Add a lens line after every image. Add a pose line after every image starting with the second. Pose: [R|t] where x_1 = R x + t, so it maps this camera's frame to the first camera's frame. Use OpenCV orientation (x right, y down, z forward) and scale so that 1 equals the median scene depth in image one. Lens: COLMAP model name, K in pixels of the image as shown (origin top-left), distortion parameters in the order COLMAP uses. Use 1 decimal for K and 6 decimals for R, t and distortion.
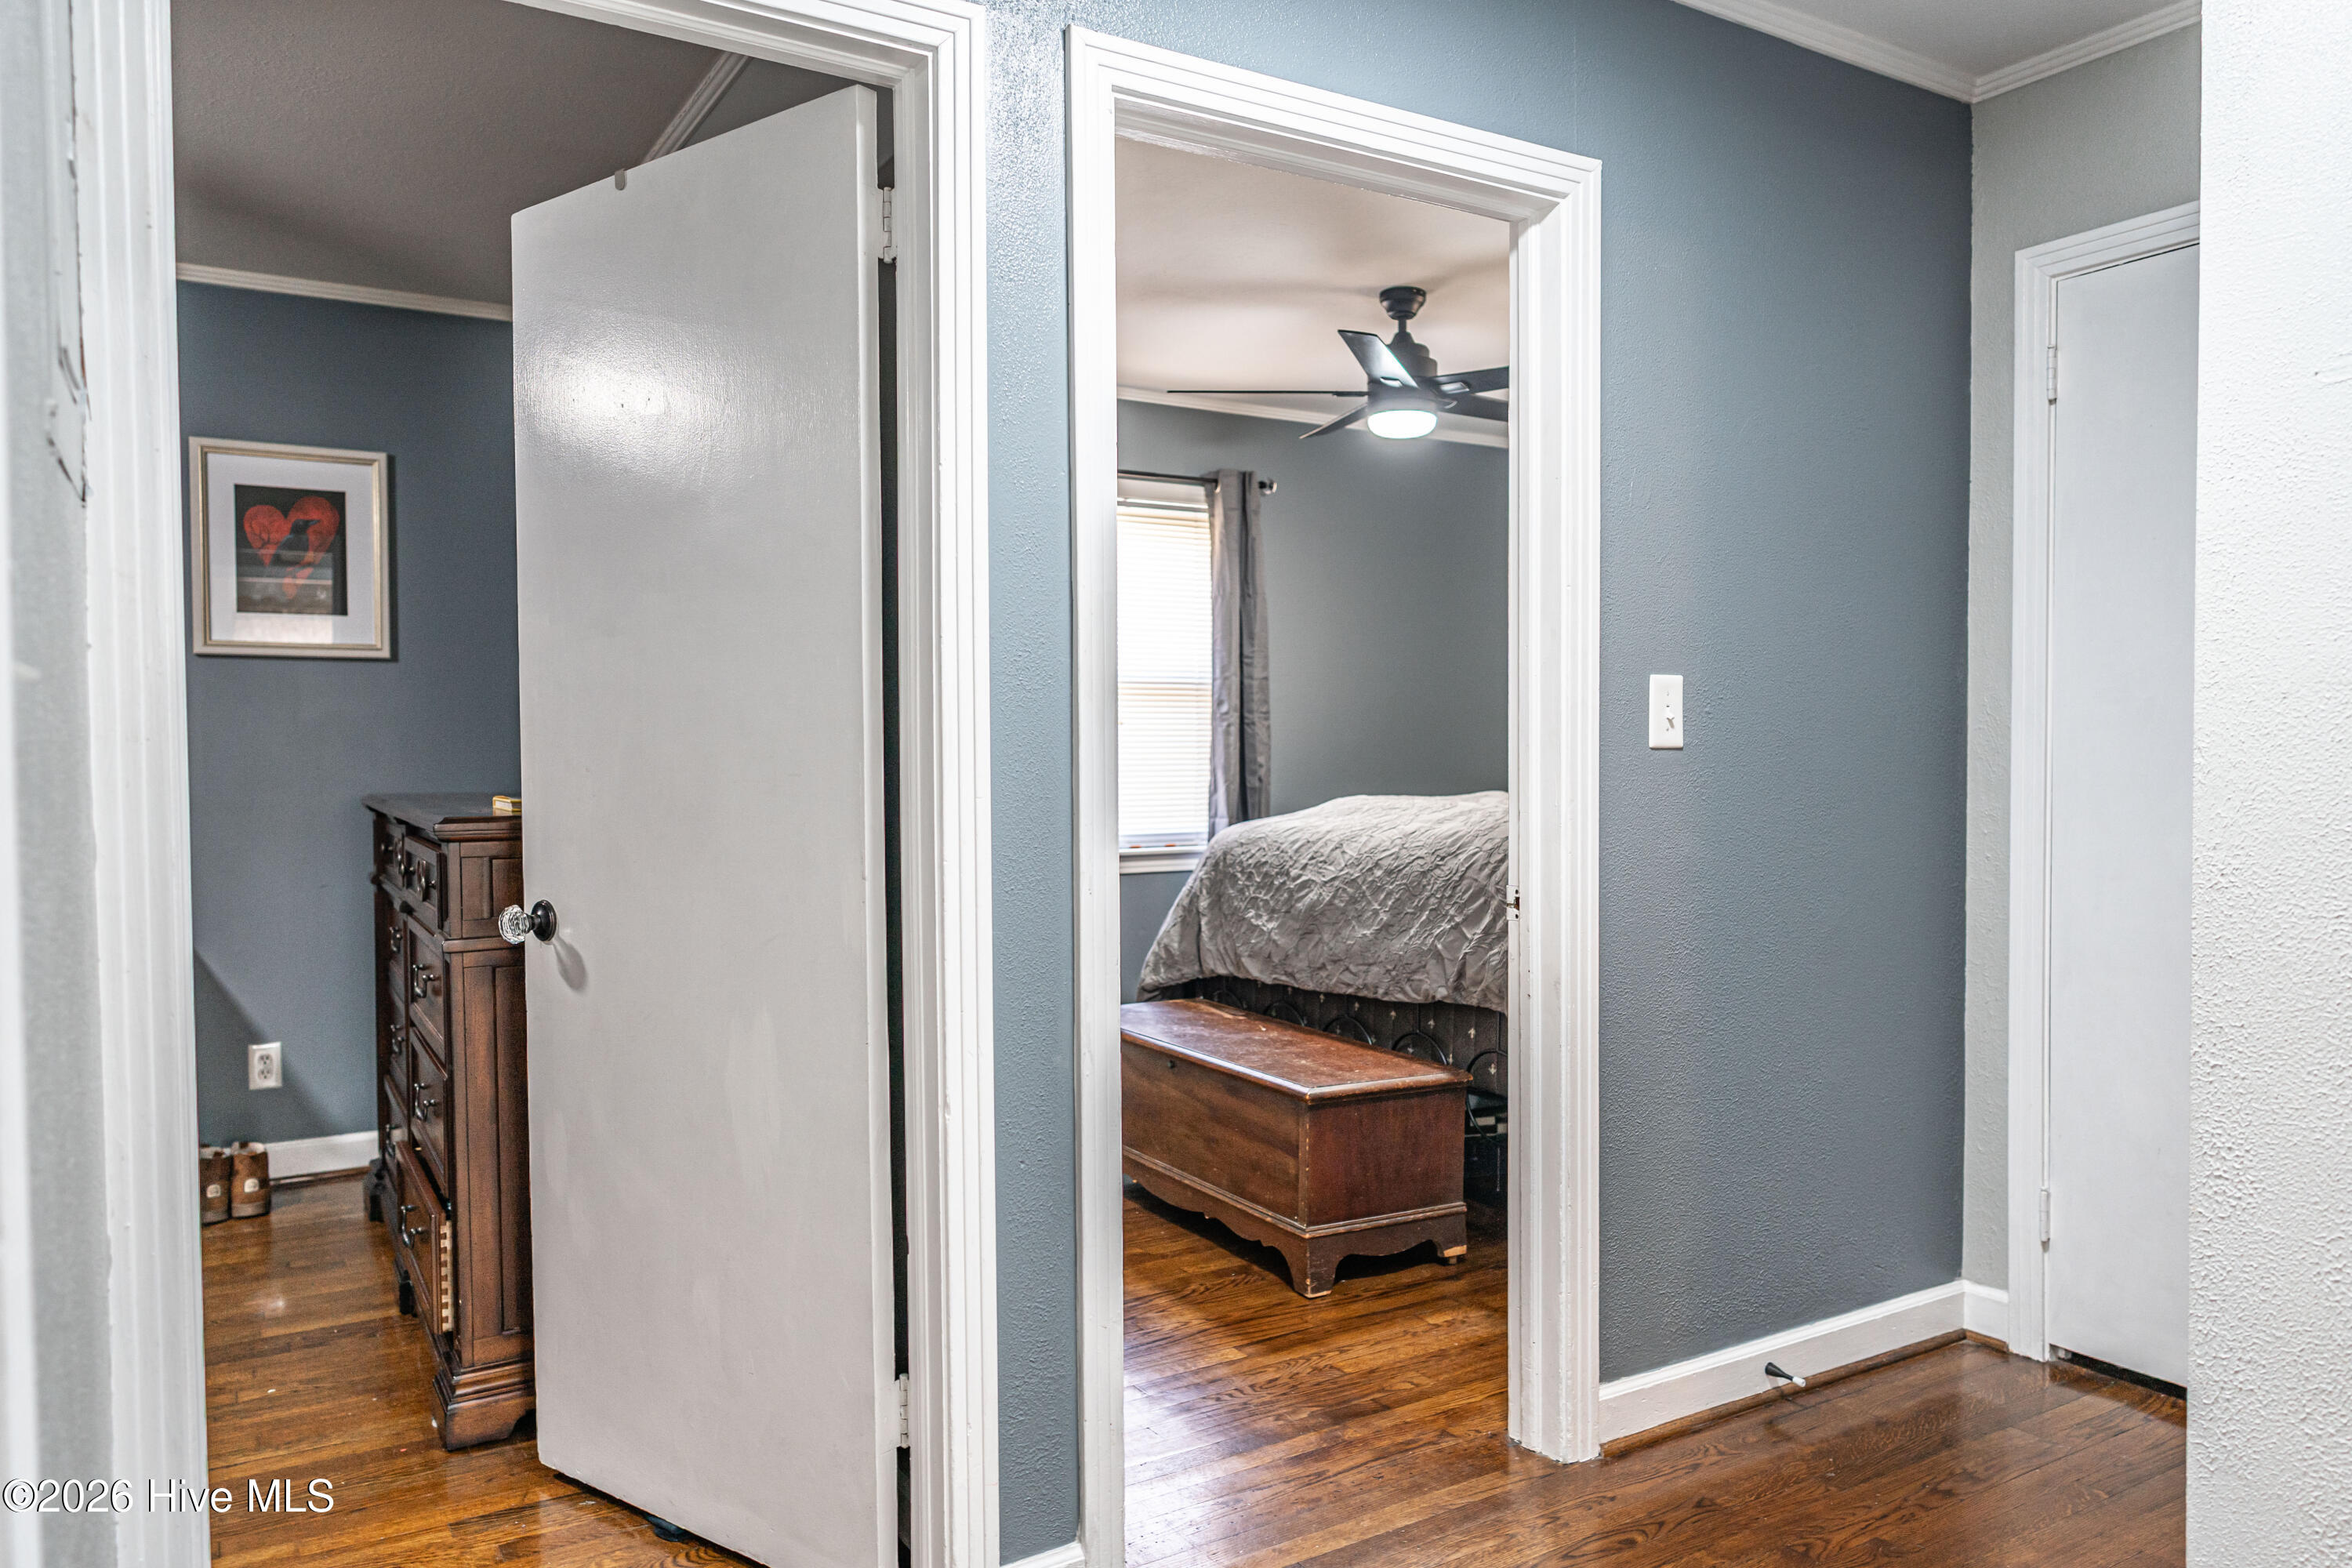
lens RADIAL K [[1576.1, 0, 1158.9], [0, 1576.1, 779.9], [0, 0, 1]] dist [-0.009450, 0.006476]
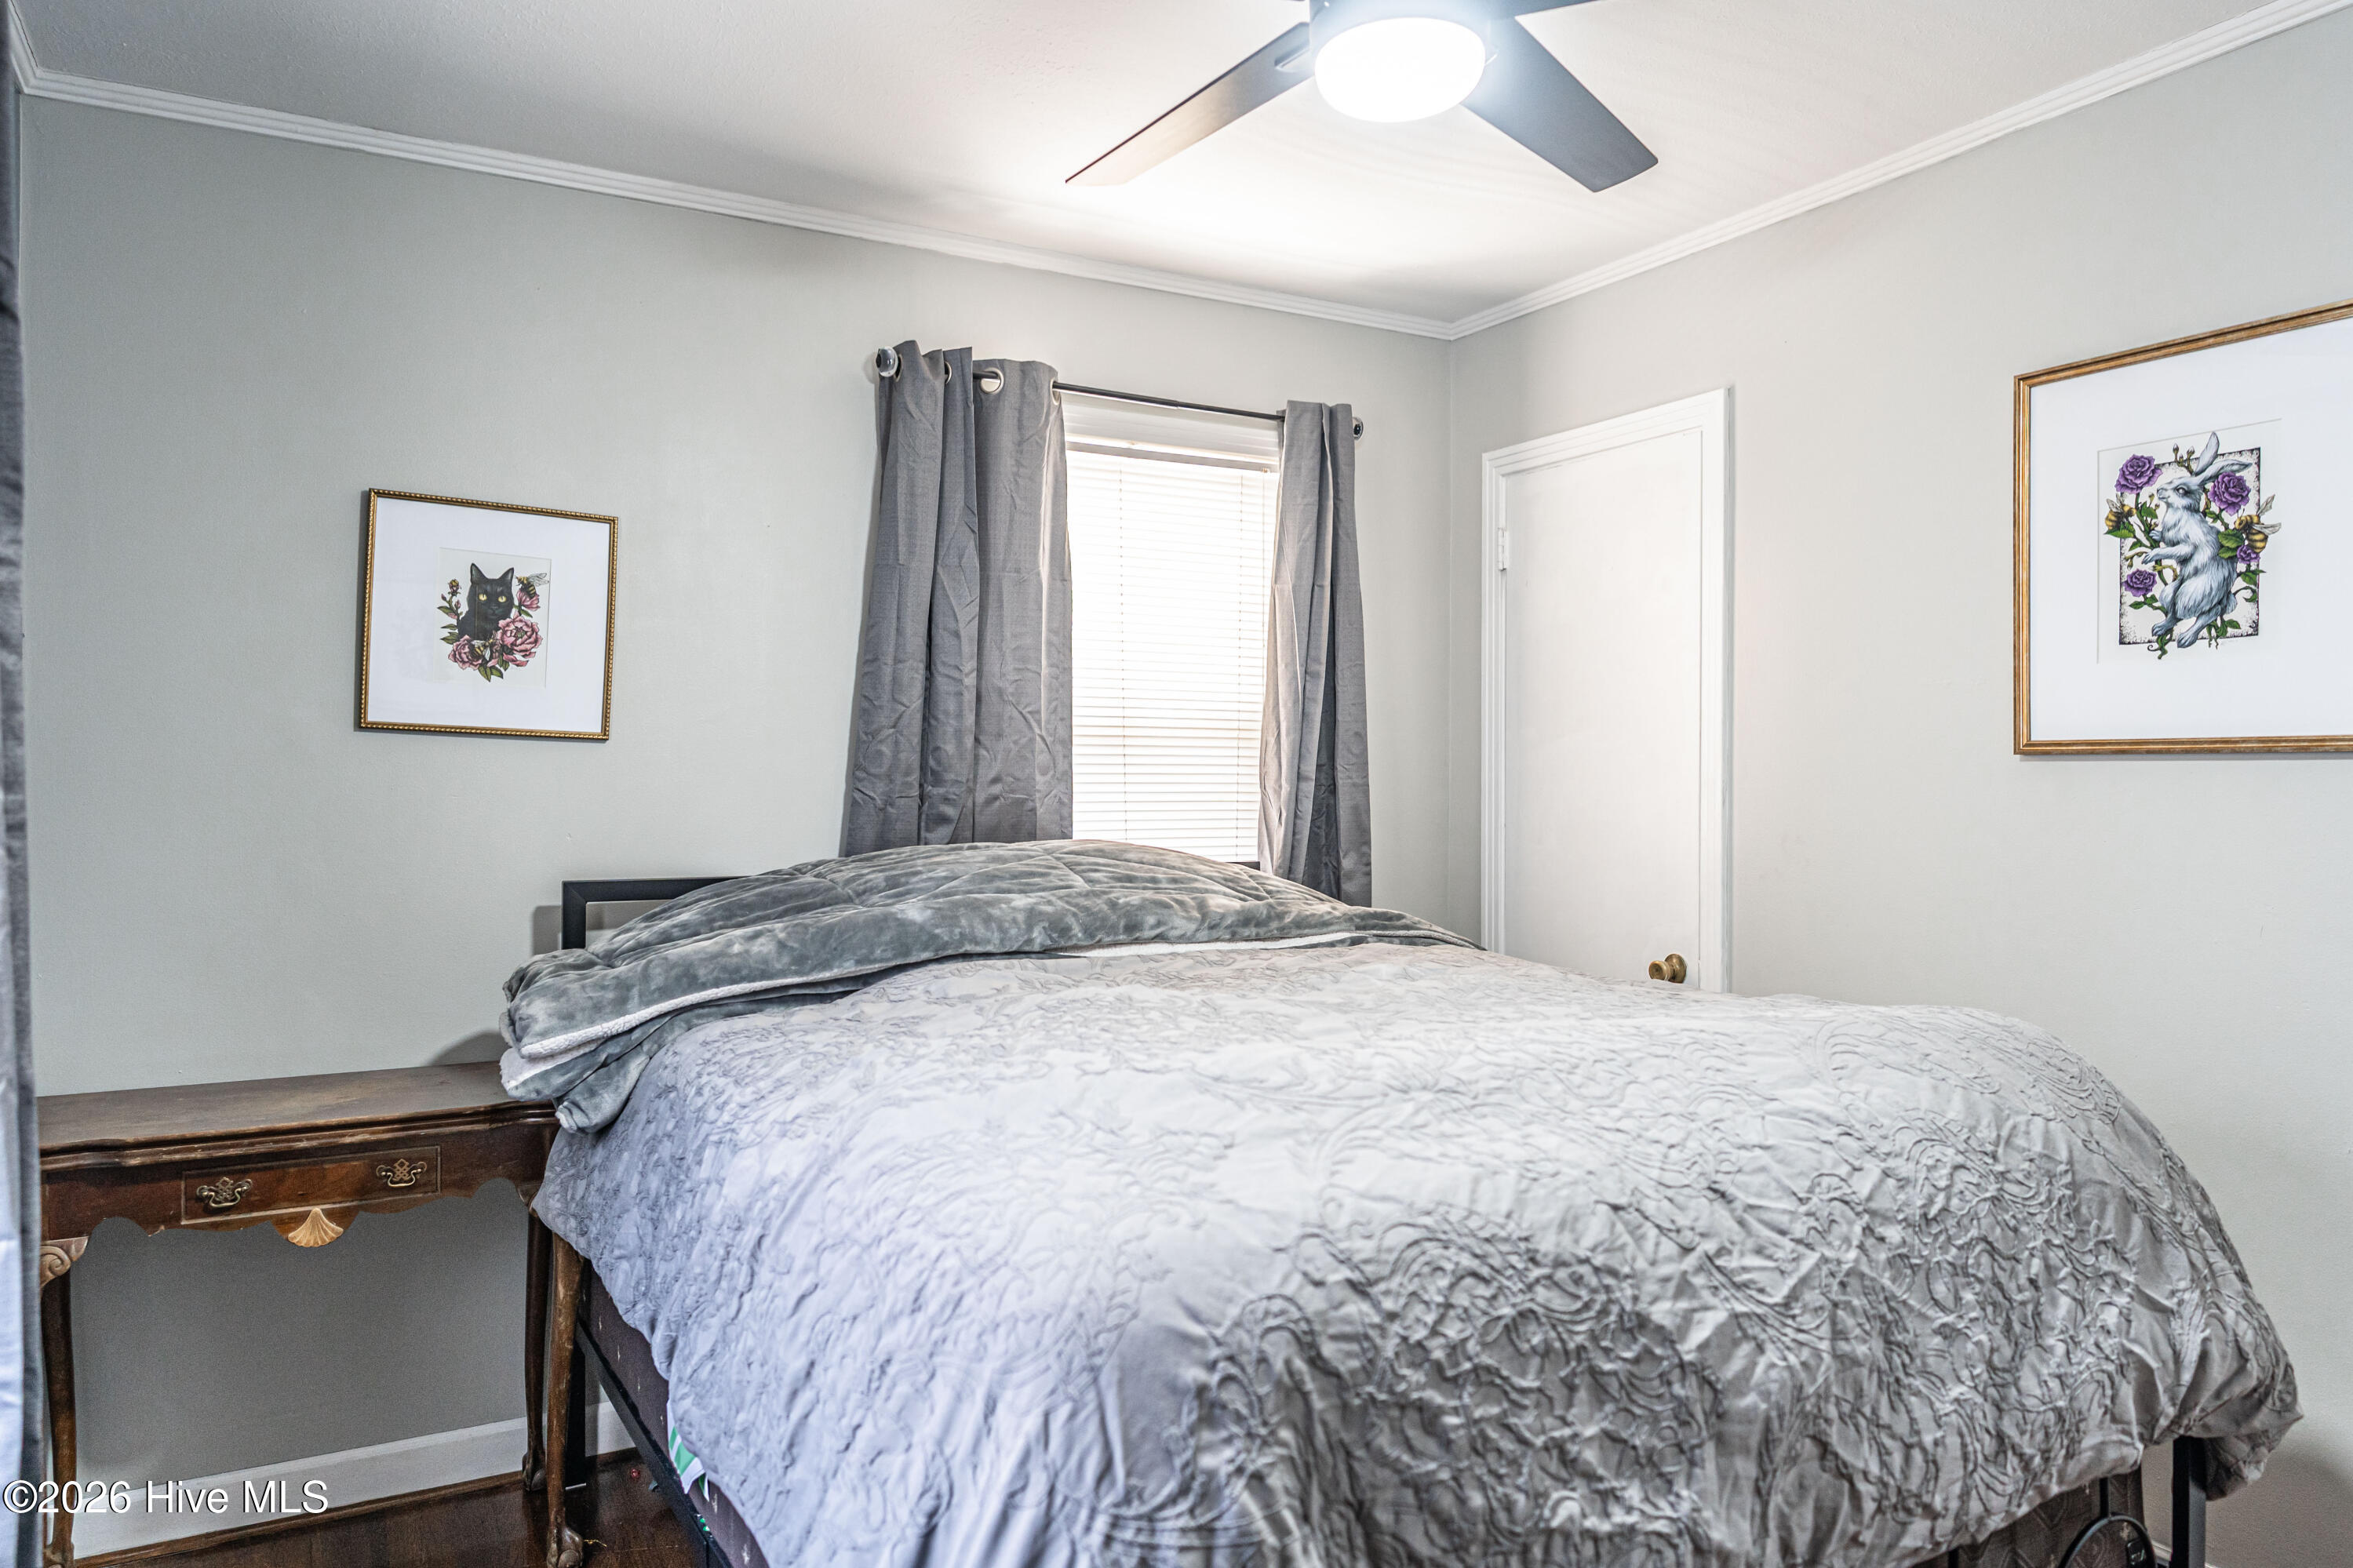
lens RADIAL K [[1590.2, 0, 1166.5], [0, 1590.2, 781.7], [0, 0, 1]] dist [-0.004236, 0.002448]
pose [[0.028970, 0.002895, 0.999576, -0.259881], [0.016245, 0.999862, -0.003366, -0.054944], [-0.999448, 0.016336, 0.028919, 1.139188]]
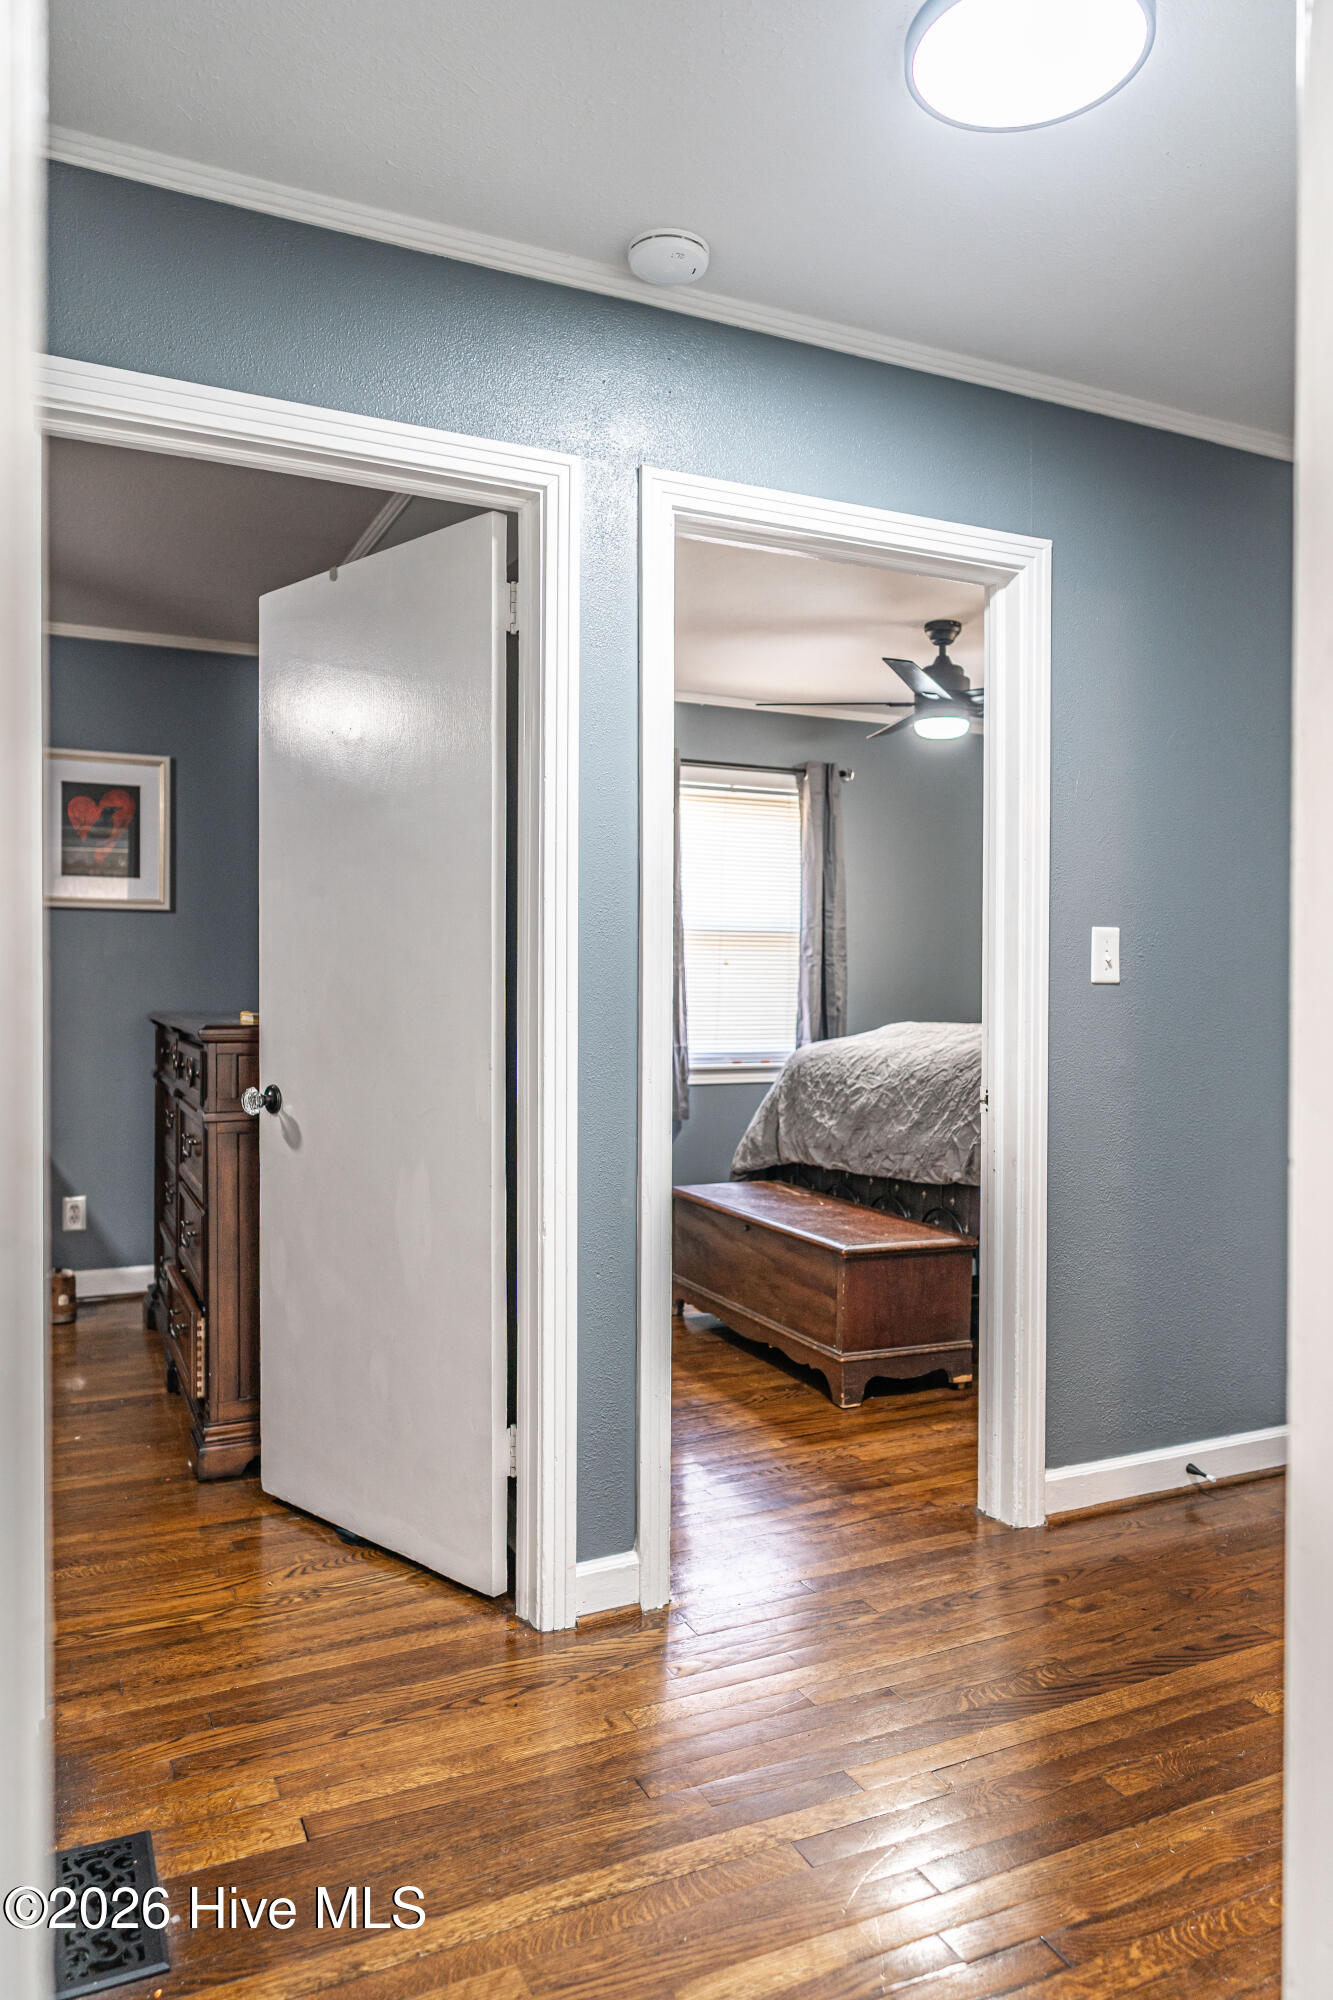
lens RADIAL K [[1337.8, 0, 659.5], [0, 1337.8, 983.9], [0, 0, 1]] dist [-0.002255, 0.014482]
pose [[0.994764, 0.009278, -0.101780, 0.044031], [-0.011547, 0.999697, -0.021726, 0.005602], [0.101548, 0.022787, 0.994570, -0.092606]]
